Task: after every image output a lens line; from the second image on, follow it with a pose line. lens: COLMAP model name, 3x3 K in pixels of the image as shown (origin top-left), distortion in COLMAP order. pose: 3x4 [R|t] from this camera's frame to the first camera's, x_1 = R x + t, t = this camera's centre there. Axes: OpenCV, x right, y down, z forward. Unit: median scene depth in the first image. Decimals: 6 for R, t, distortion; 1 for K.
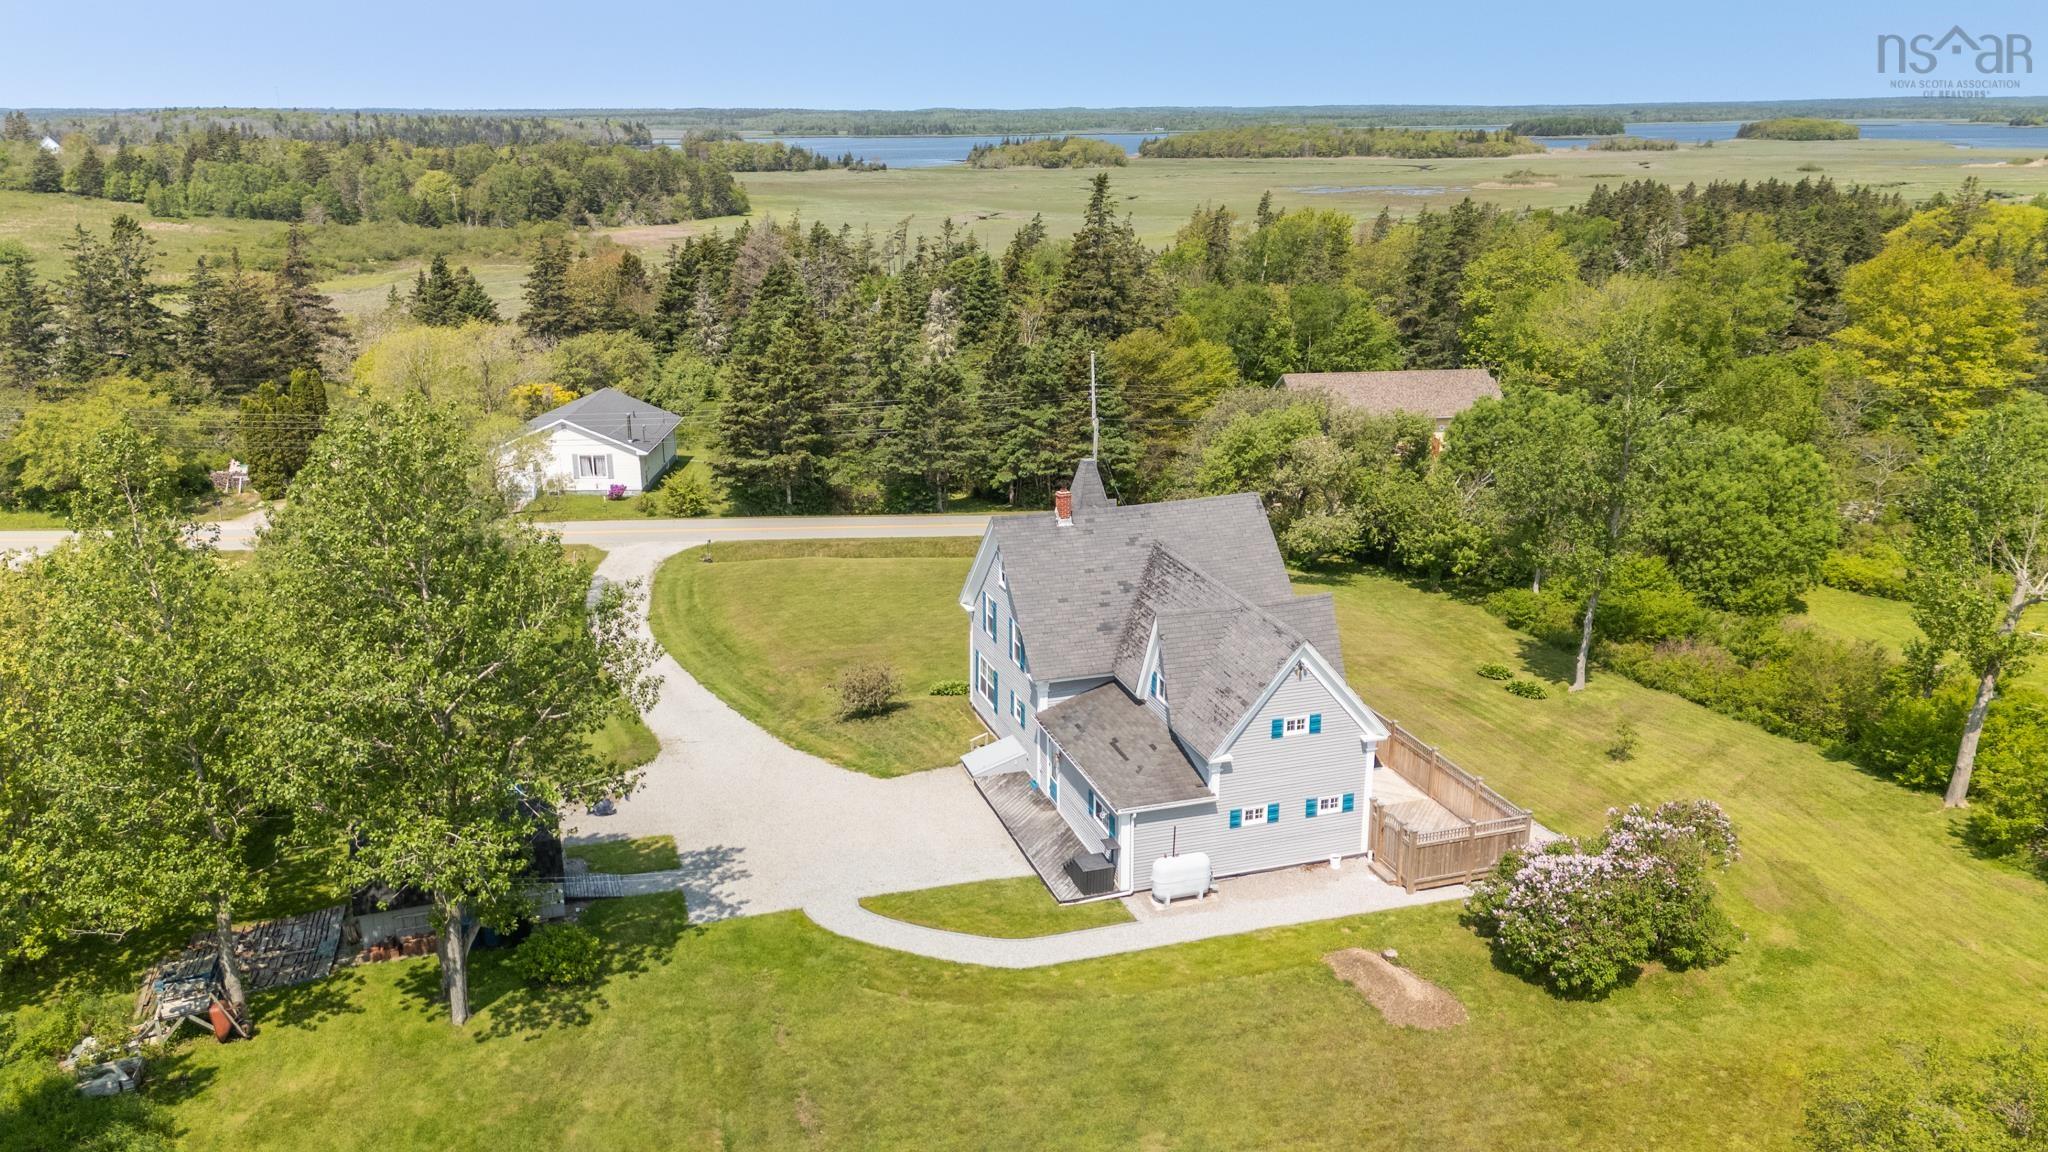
lens RADIAL K [[1464.4, 0, 1035.9], [0, 1464.4, 536.7], [0, 0, 1]] dist [0.103162, -0.101649]
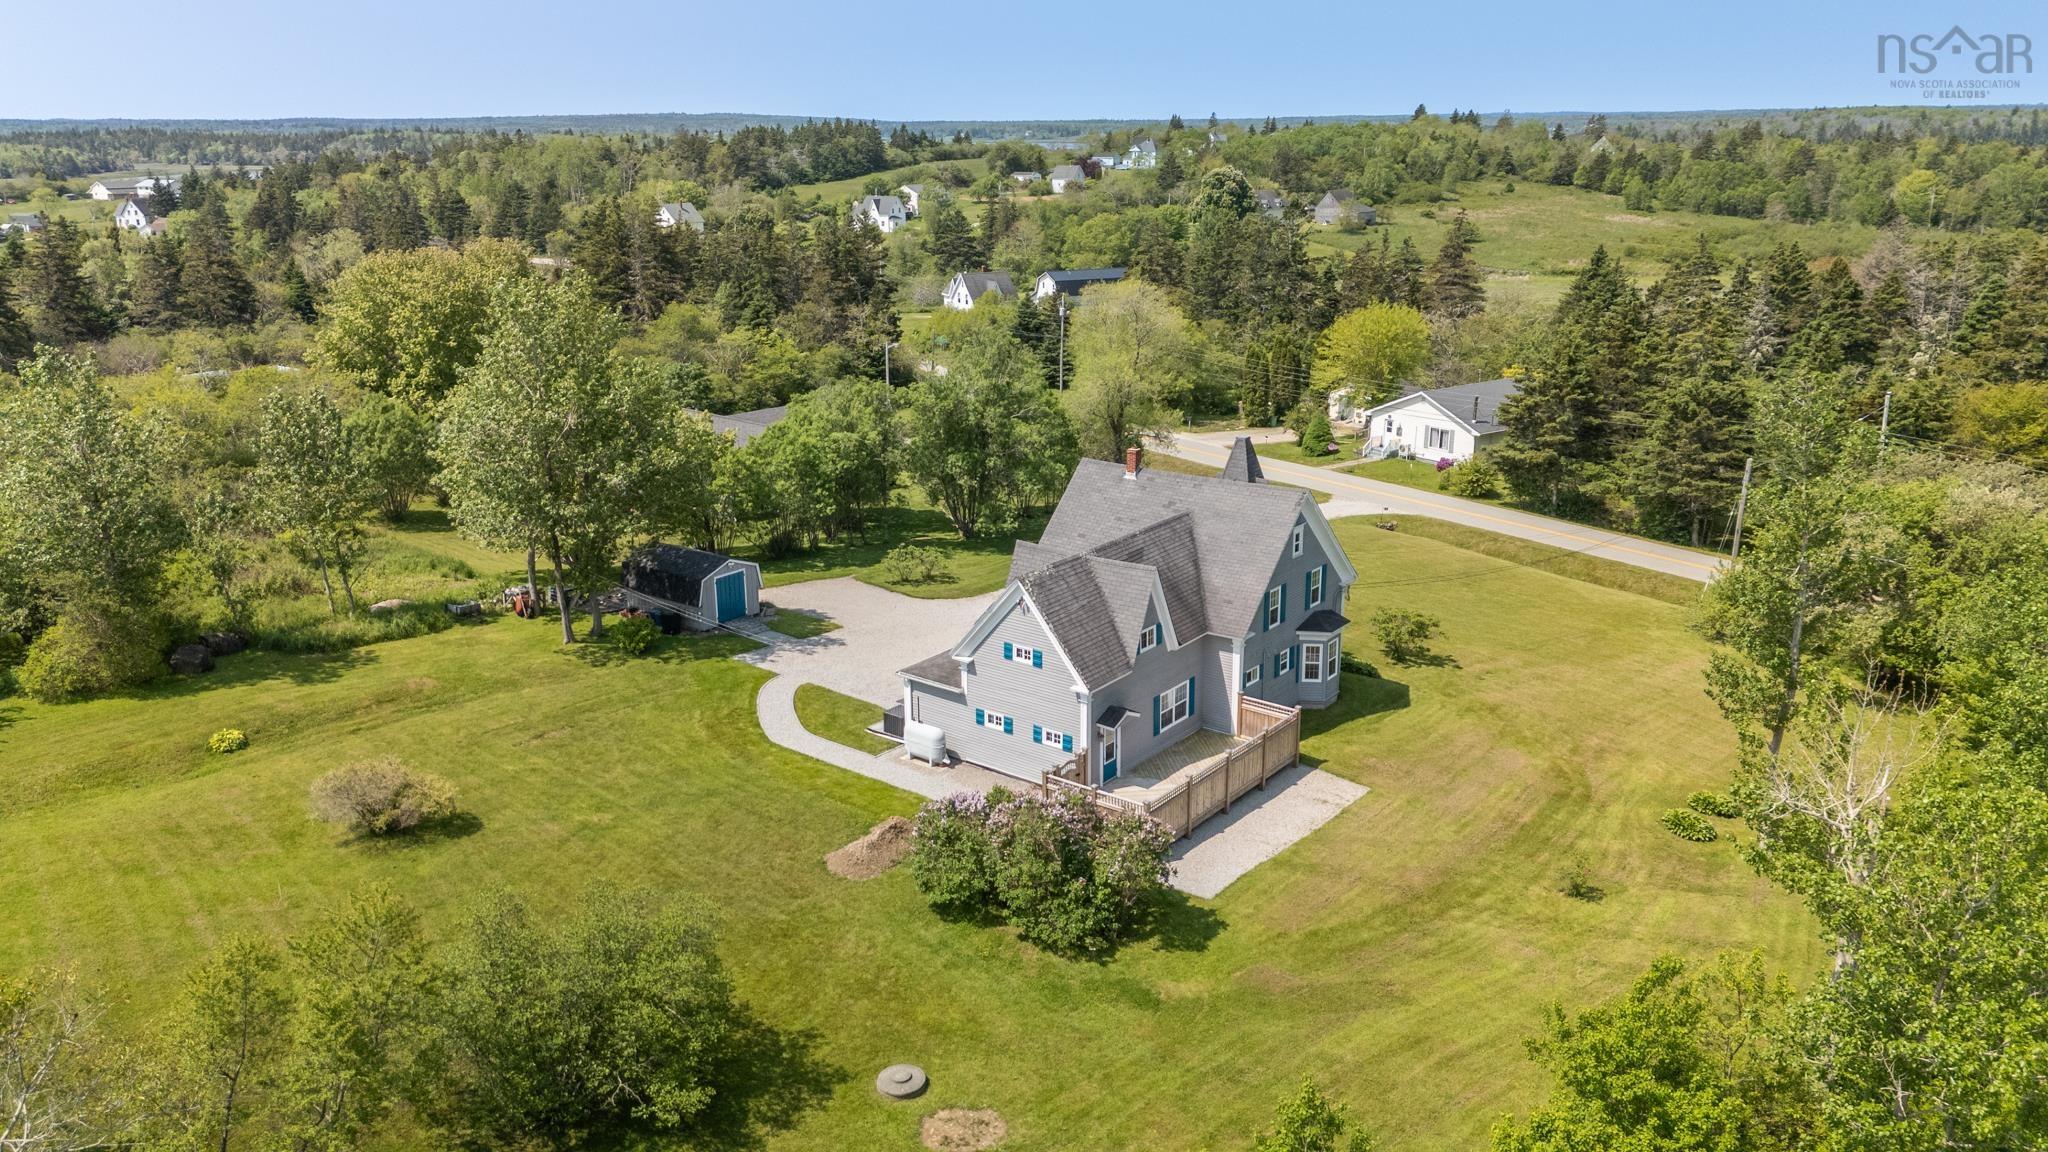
lens RADIAL K [[1464.4, 0, 1035.9], [0, 1464.4, 536.7], [0, 0, 1]] dist [0.103162, -0.101649]
pose [[0.576149, 0.222146, -0.786577, 0.423051], [-0.221353, 0.968801, 0.111474, -0.035602], [0.786801, 0.109886, 0.607346, 0.123864]]
